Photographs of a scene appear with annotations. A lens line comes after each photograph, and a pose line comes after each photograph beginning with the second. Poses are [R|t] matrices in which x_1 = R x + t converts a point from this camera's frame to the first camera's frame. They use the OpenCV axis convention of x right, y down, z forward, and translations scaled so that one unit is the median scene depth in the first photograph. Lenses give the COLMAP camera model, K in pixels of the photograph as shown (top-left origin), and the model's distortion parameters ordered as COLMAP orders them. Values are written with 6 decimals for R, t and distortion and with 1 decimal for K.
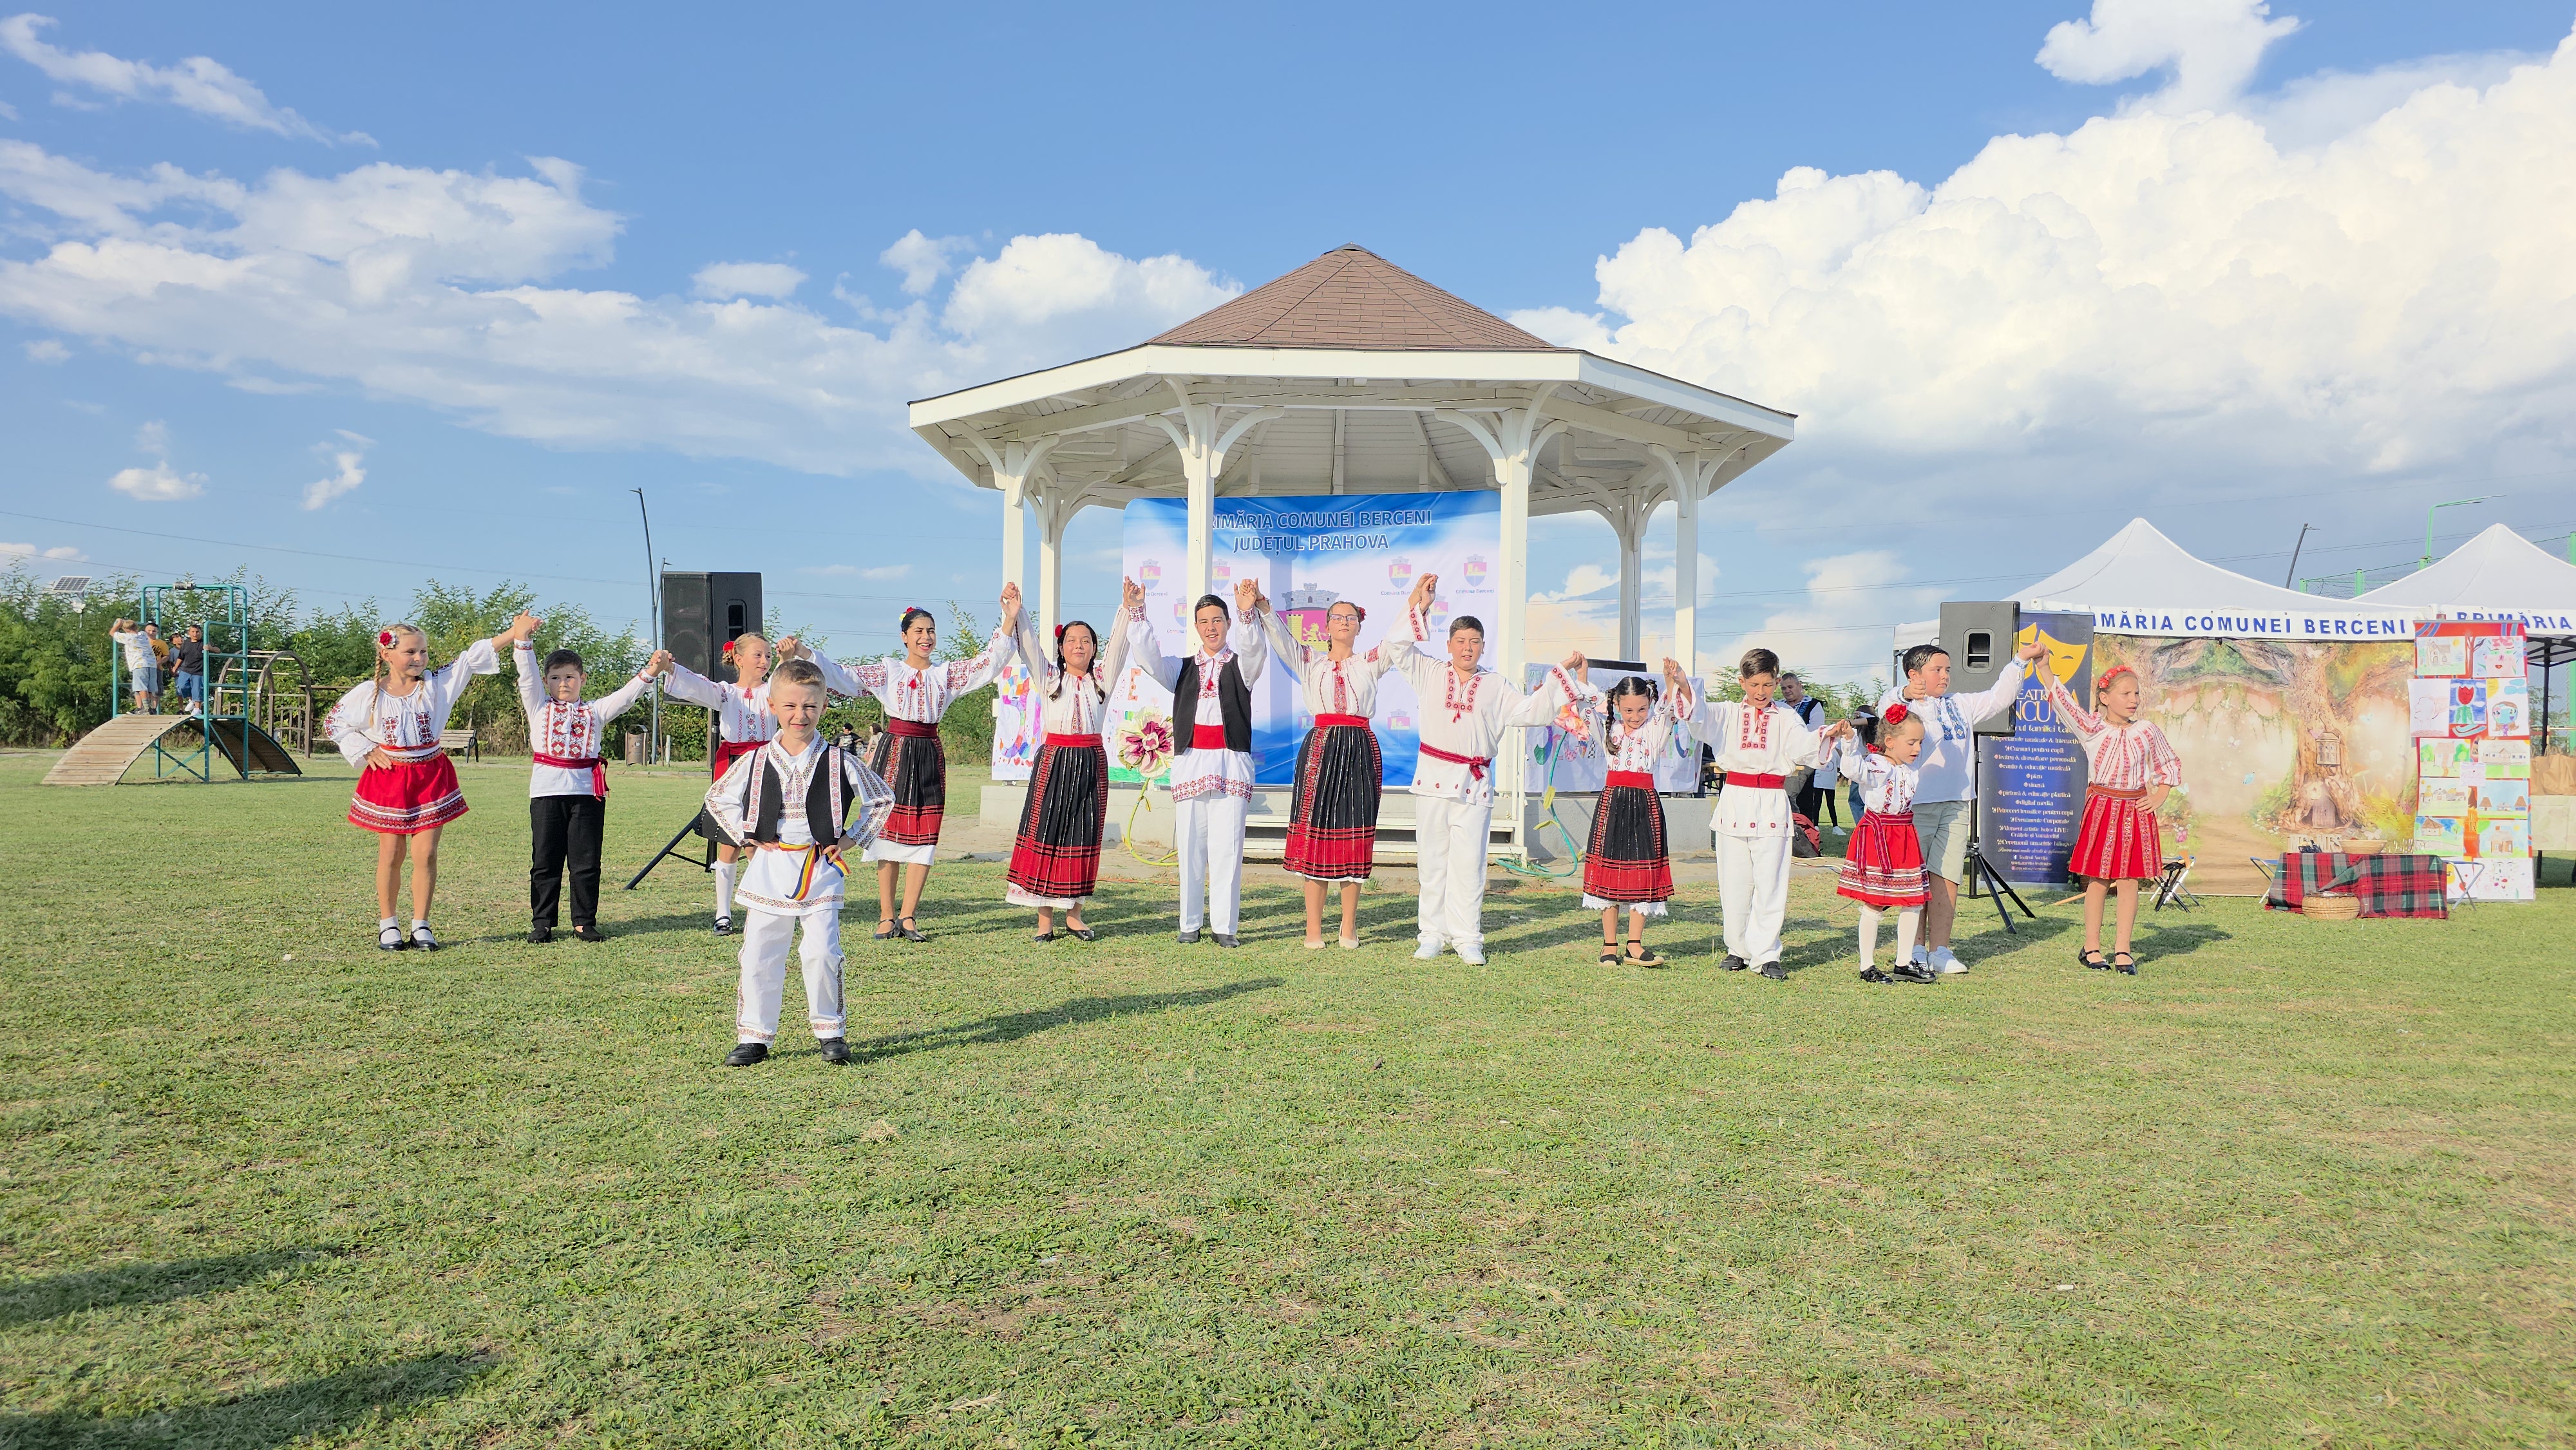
lens RADIAL K [[1696.4, 0, 1268.0], [0, 1696.4, 711.5], [0, 0, 1]] dist [0.047809, -0.047603]
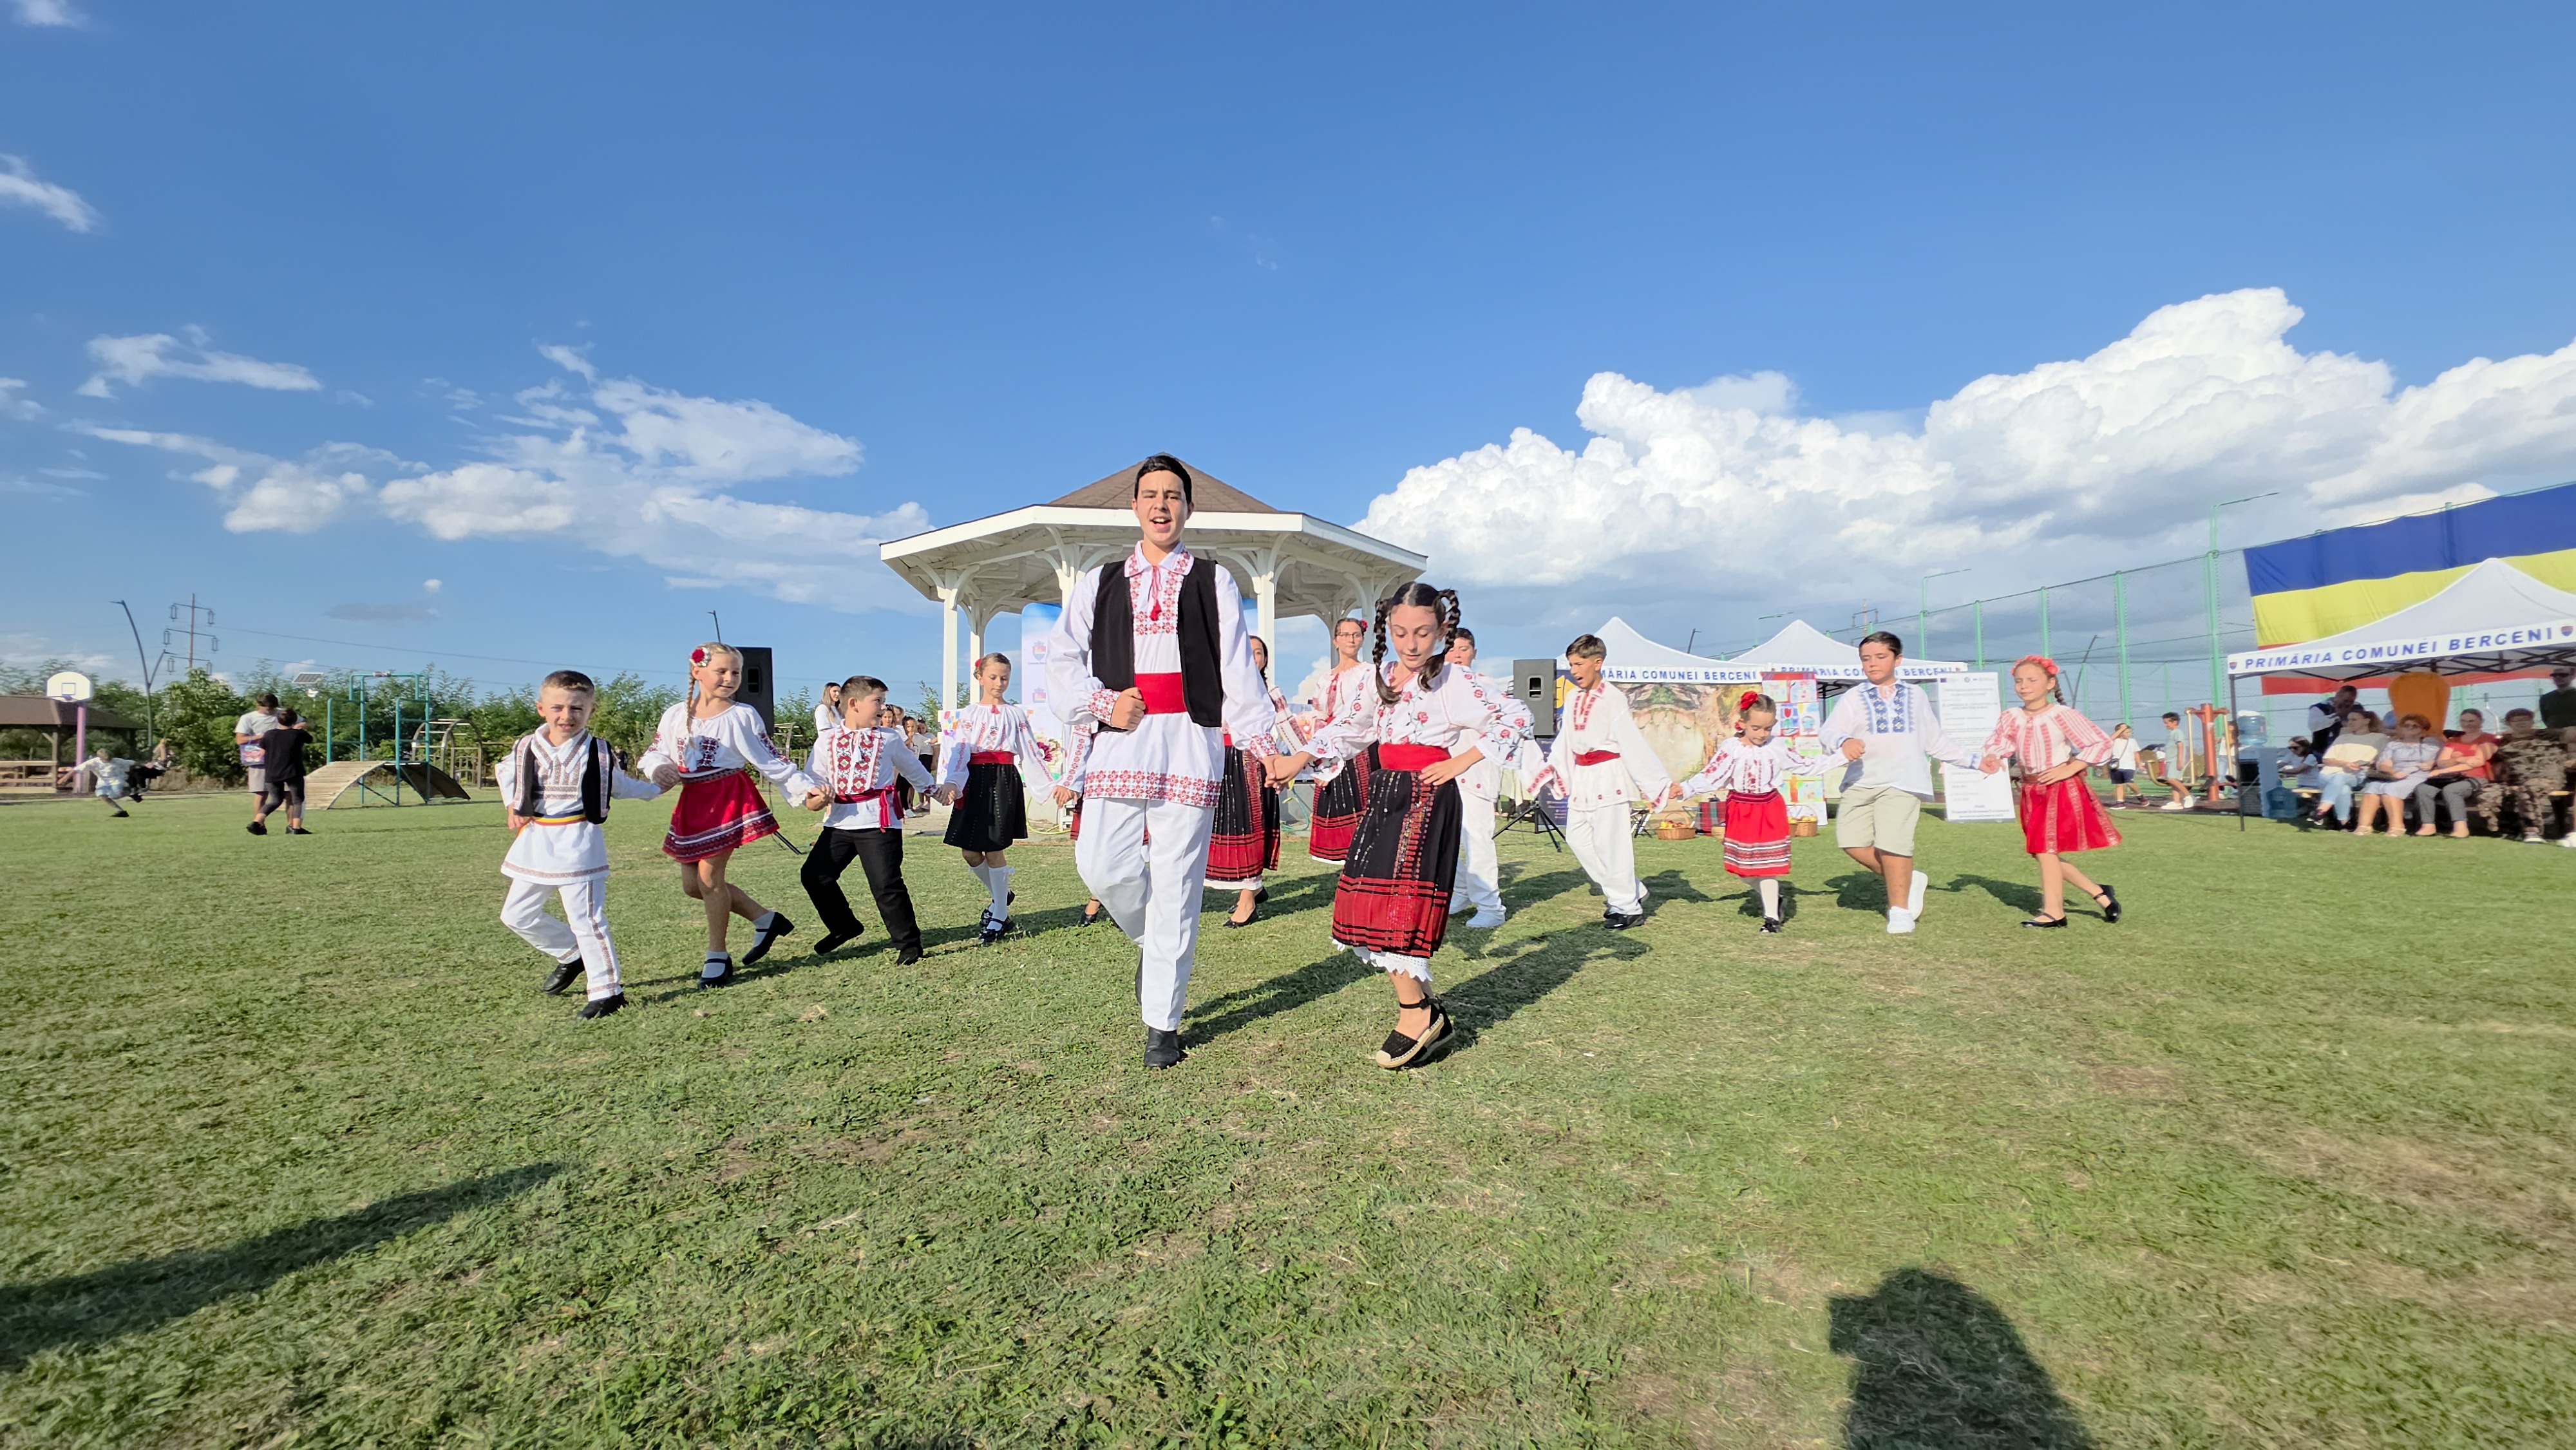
lens RADIAL K [[1001.1, 0, 1284.8], [0, 1001.1, 717.2], [0, 0, 1]] dist [0.010635, -0.007744]
pose [[0.987476, -0.018641, 0.156666, 0.028553], [0.023190, 0.999359, -0.027258, 0.037385], [-0.156058, 0.030549, 0.987275, 0.128149]]
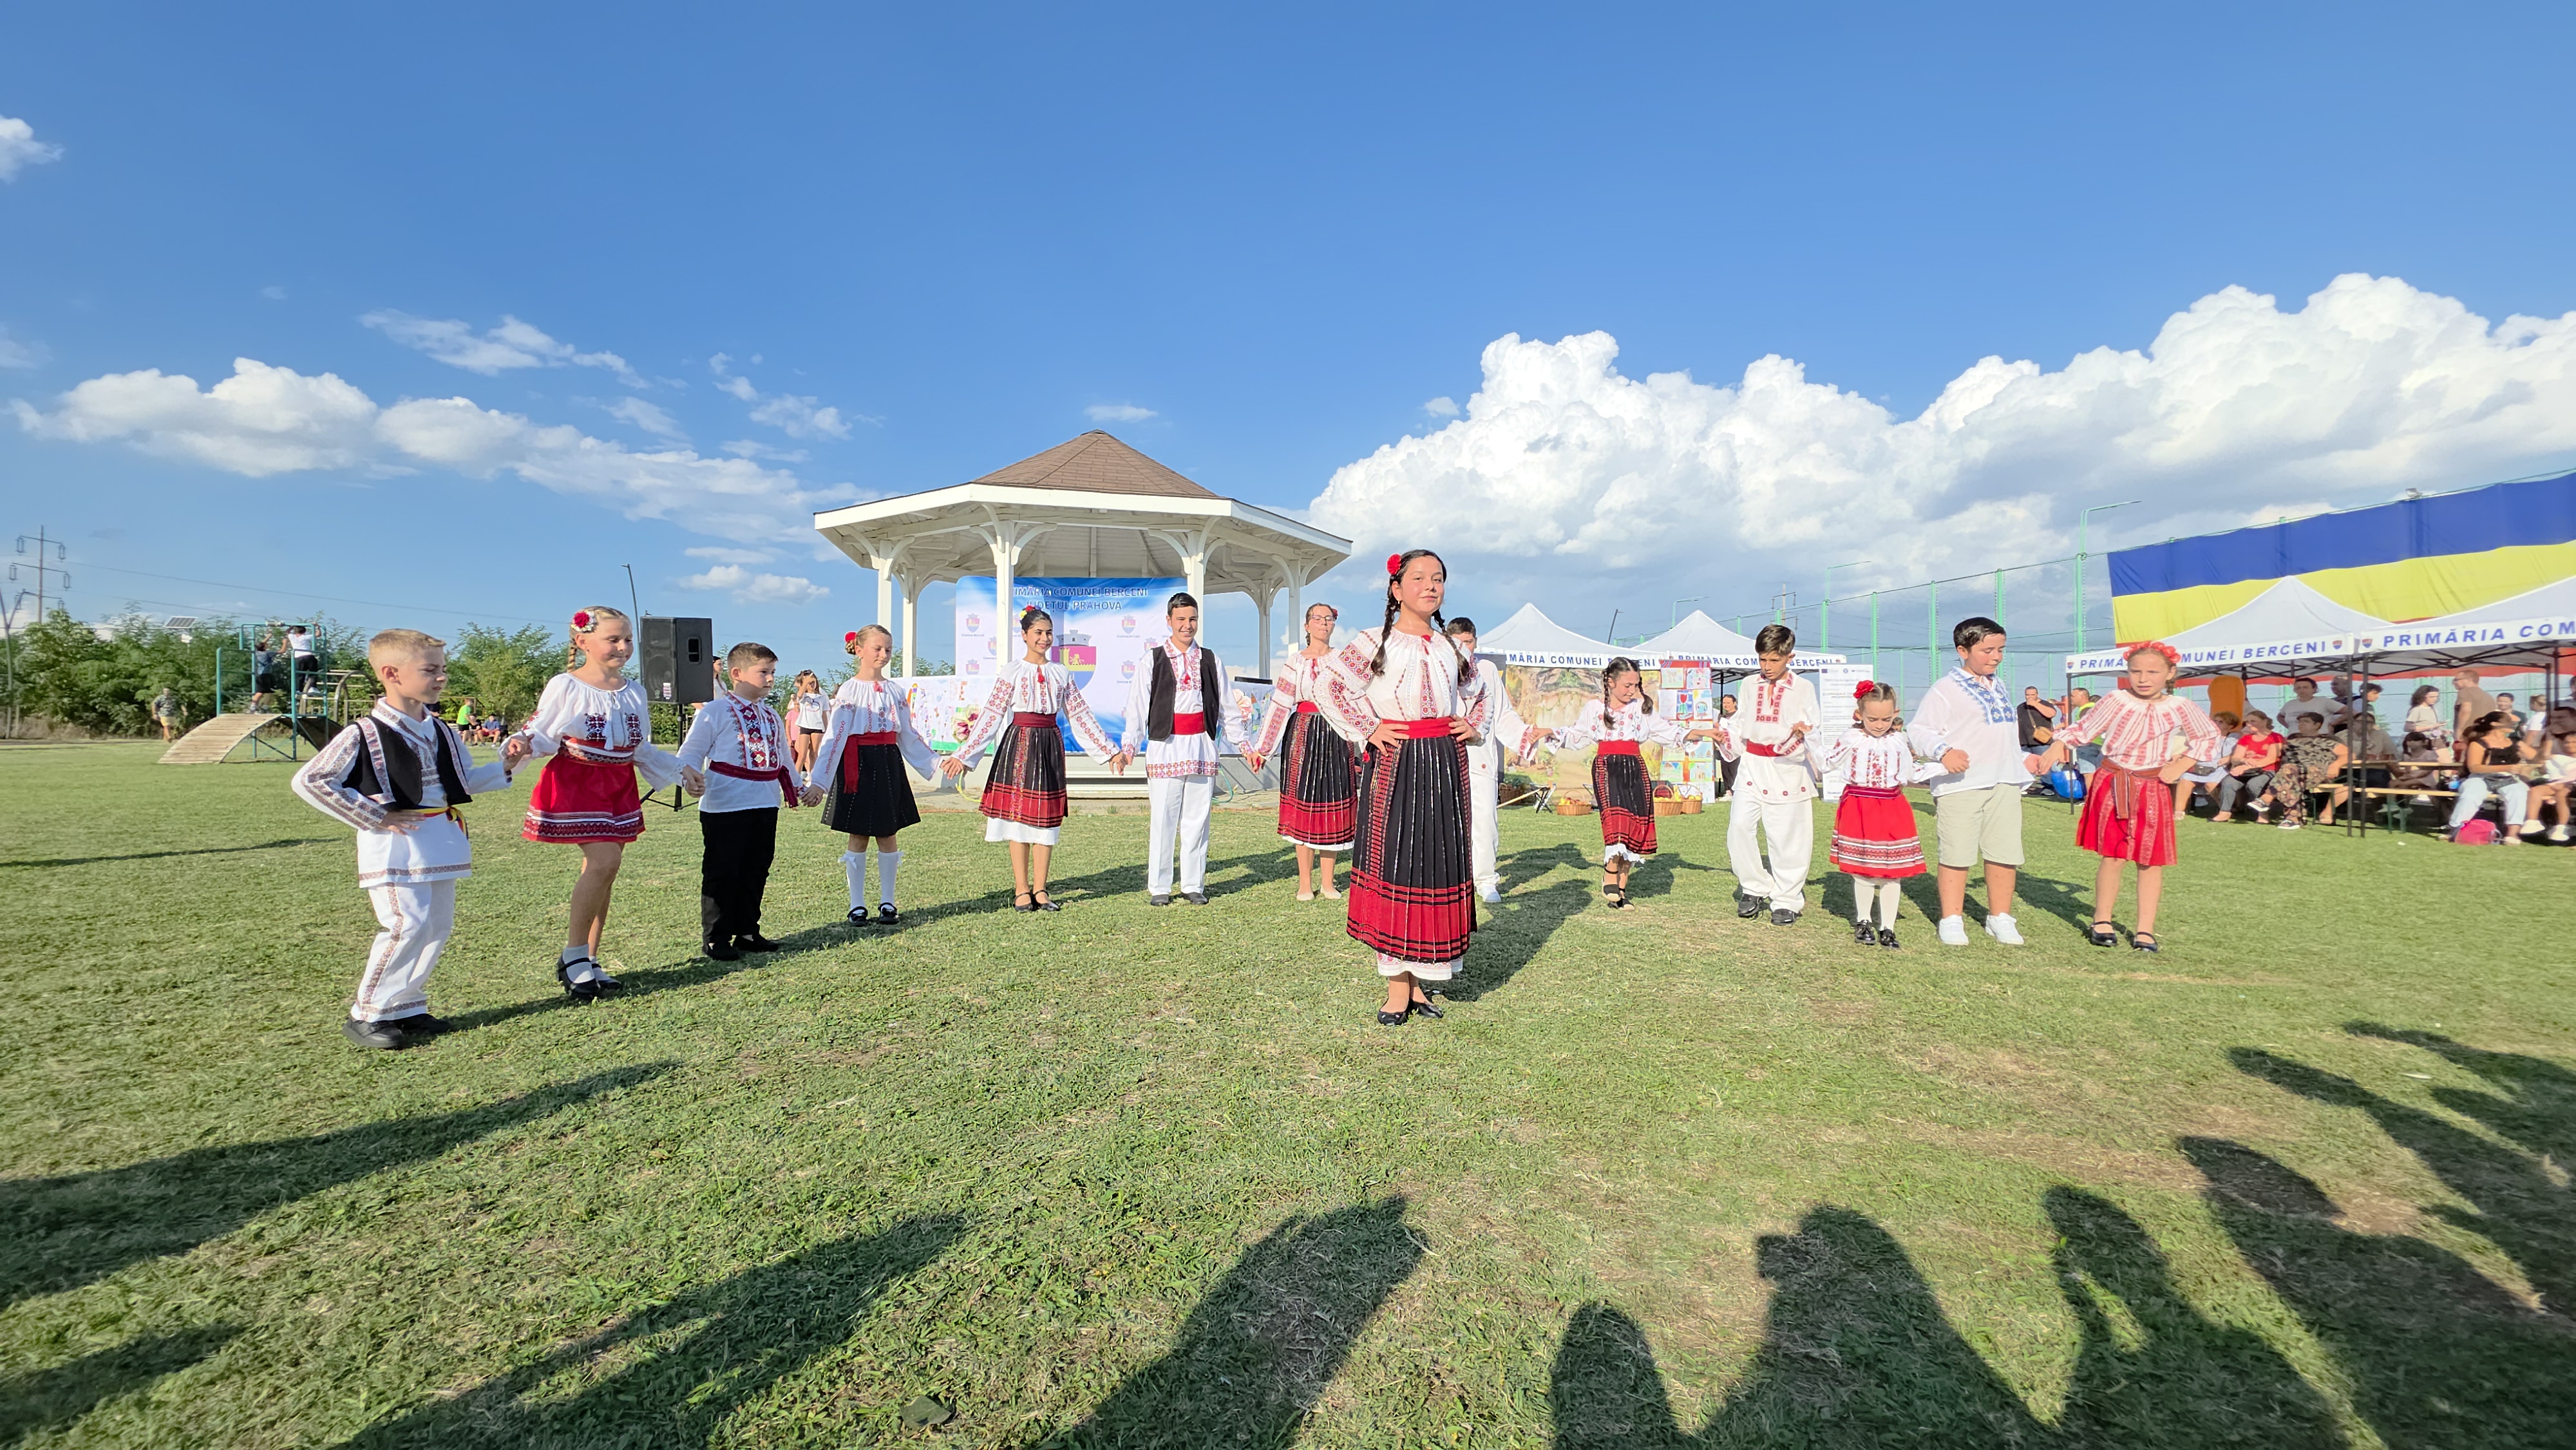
lens RADIAL K [[1009.2, 0, 1283.4], [0, 1009.2, 722.0], [0, 0, 1]] dist [0.008574, -0.007821]
pose [[0.975608, -0.005035, 0.219461, 0.023493], [0.002723, 0.999938, 0.010834, 0.011784], [-0.219502, -0.009972, 0.975561, -0.041858]]
